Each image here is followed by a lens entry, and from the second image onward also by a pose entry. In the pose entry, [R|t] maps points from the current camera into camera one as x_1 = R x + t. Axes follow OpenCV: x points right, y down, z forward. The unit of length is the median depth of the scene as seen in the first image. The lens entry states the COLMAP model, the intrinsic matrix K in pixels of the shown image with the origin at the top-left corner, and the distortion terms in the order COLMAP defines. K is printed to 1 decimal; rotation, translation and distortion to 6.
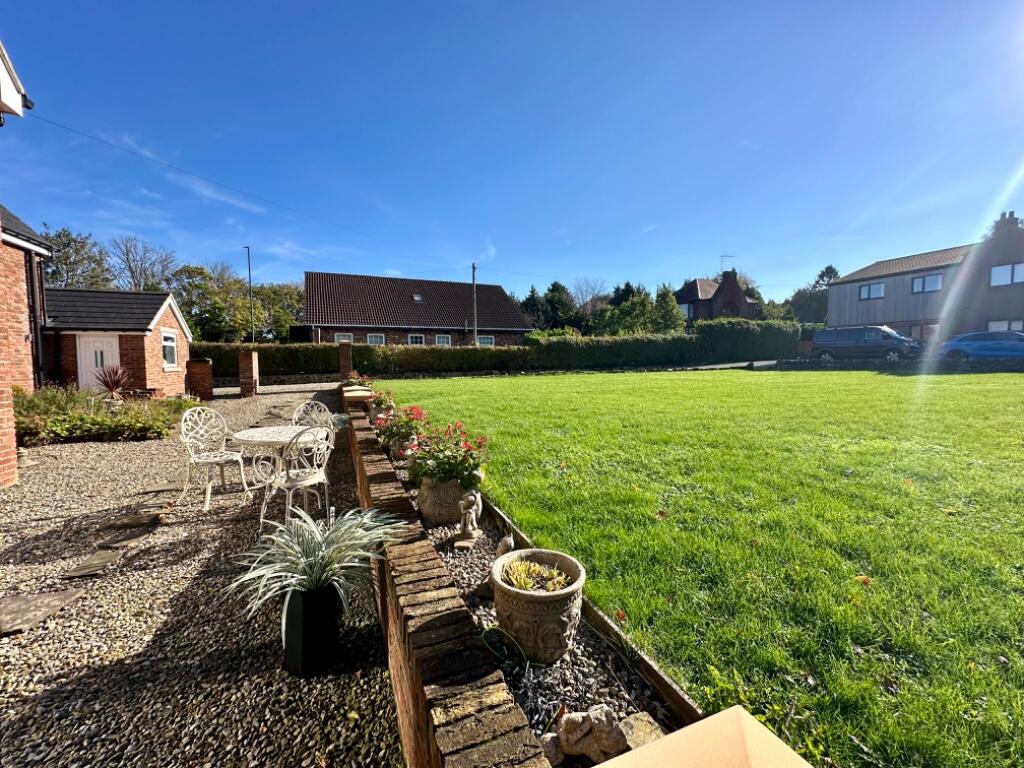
lens RADIAL K [[409.2, 0, 510.9], [0, 409.2, 383.7], [0, 0, 1]] dist [-0.003745, -0.000016]
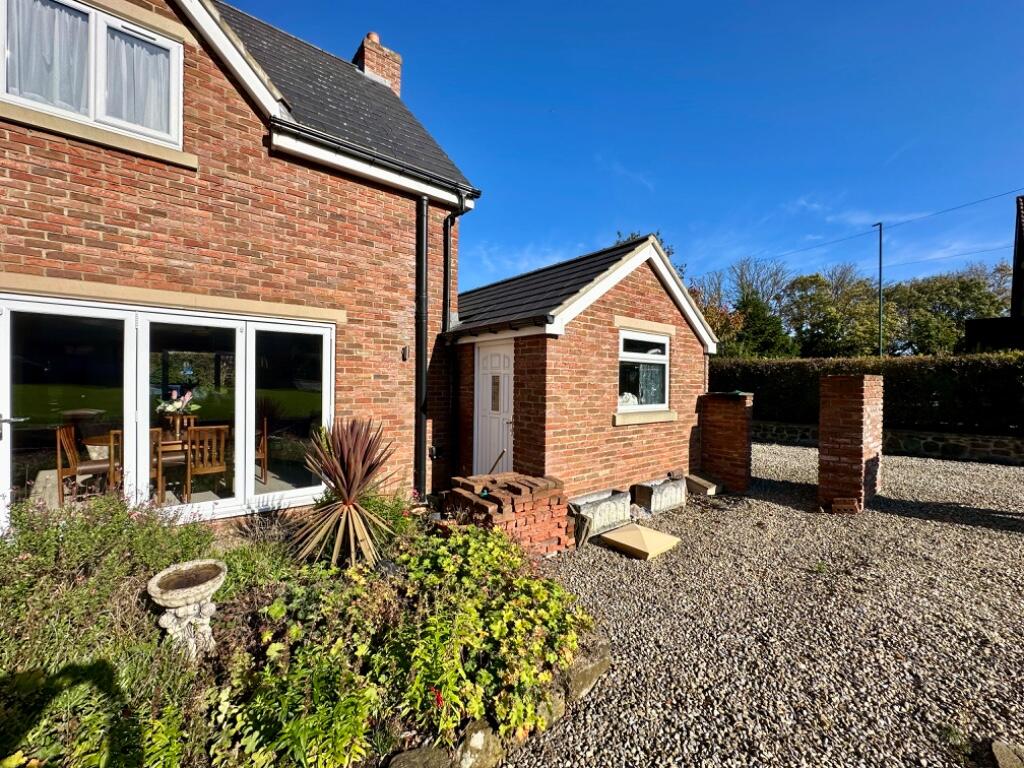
lens RADIAL K [[409.2, 0, 512.6], [0, 409.2, 384.6], [0, 0, 1]] dist [-0.003745, -0.000016]
pose [[0.271274, 0.015745, -0.962373, -0.413688], [-0.066675, 0.997772, -0.002470, -0.052813], [0.960190, 0.064837, 0.271719, 0.670716]]
